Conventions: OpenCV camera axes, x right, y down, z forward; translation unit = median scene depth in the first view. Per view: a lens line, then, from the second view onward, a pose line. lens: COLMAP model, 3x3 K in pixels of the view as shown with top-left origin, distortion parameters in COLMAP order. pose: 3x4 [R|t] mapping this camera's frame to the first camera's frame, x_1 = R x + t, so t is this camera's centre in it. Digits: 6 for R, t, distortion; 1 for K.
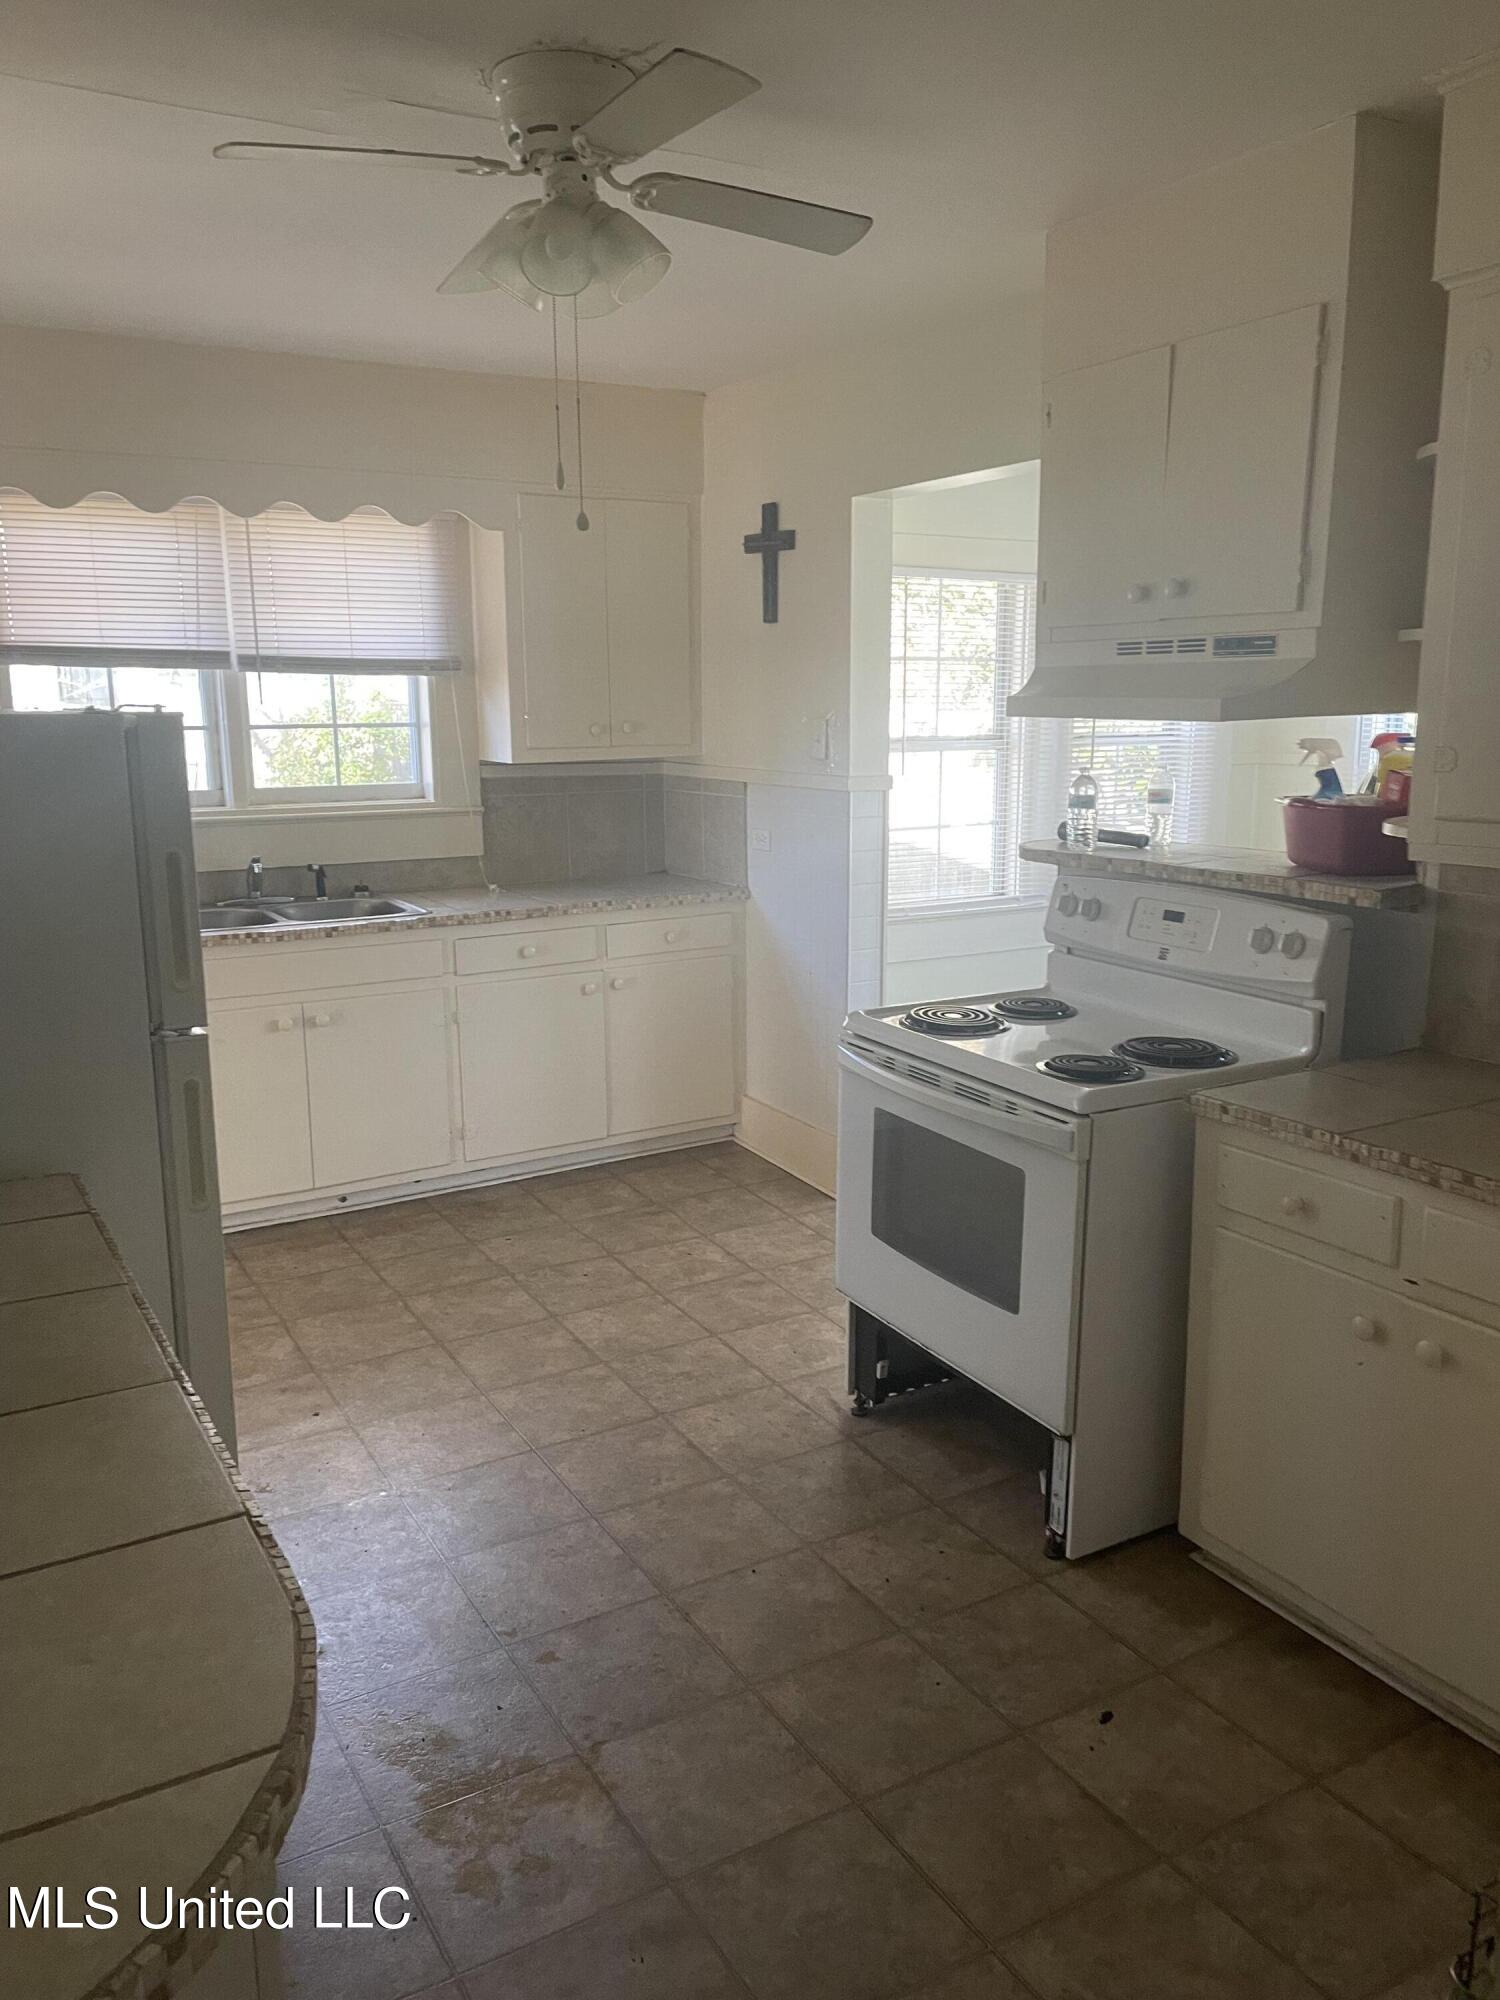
lens RADIAL K [[1513.3, 0, 752.7], [0, 1513.3, 1003.3], [0, 0, 1]] dist [0.071946, -0.091917]
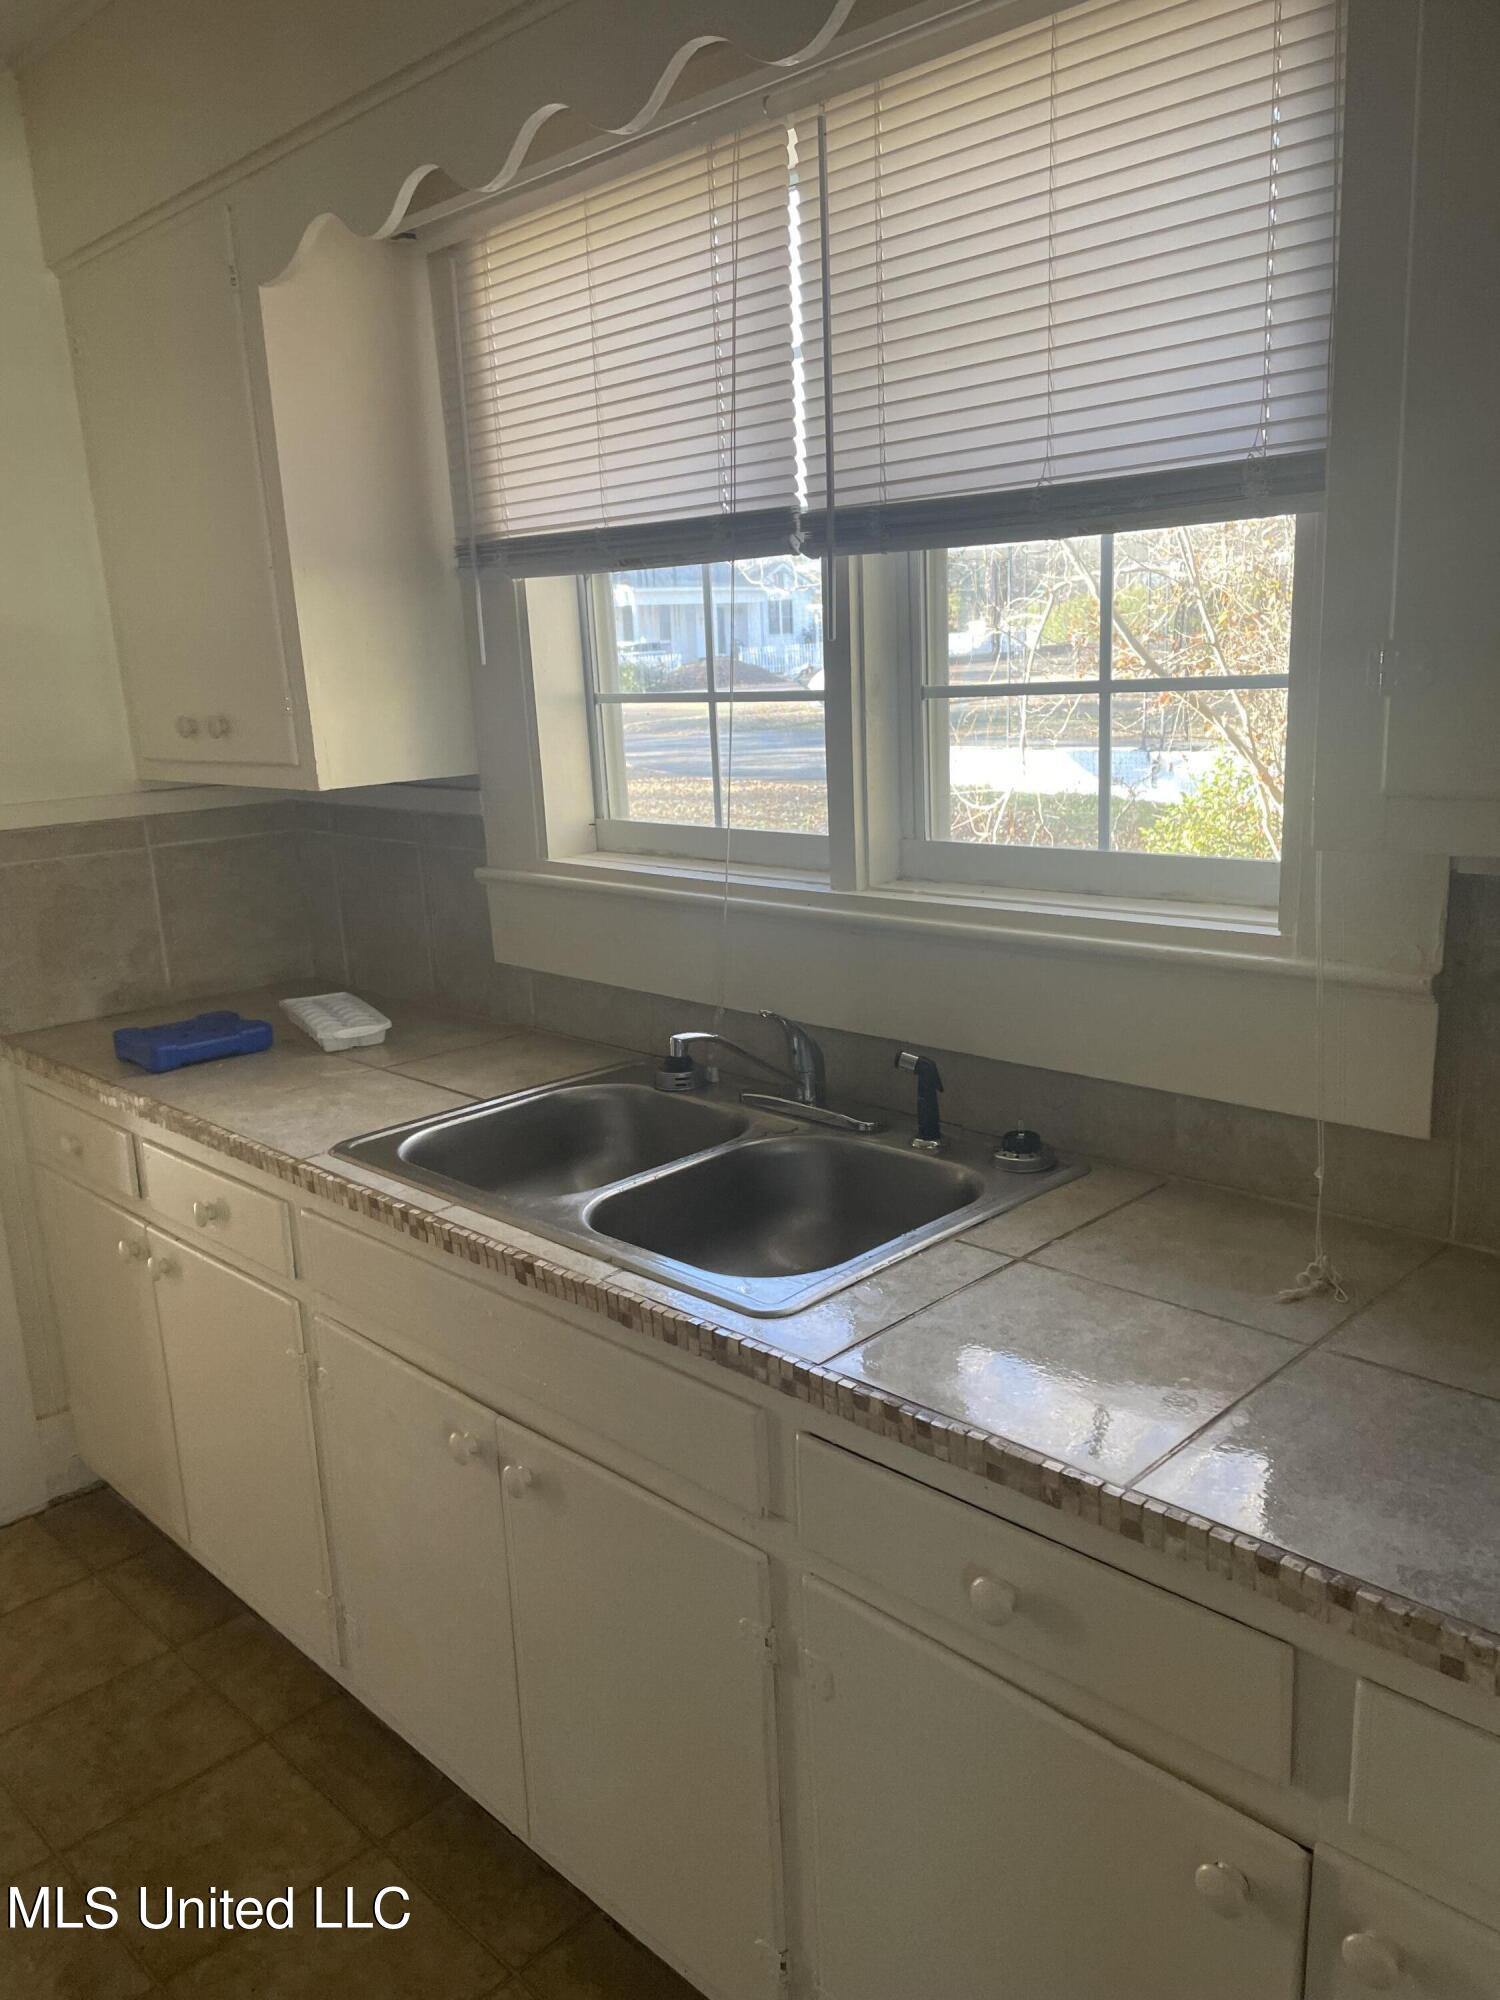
lens RADIAL K [[1513.3, 0, 745.6], [0, 1513.3, 1007.2], [0, 0, 1]] dist [0.071946, -0.091917]
pose [[0.253803, 0.209054, -0.944394, 0.056855], [-0.149803, 0.973079, 0.175145, -0.152820], [0.955585, 0.097021, 0.278287, 0.797671]]
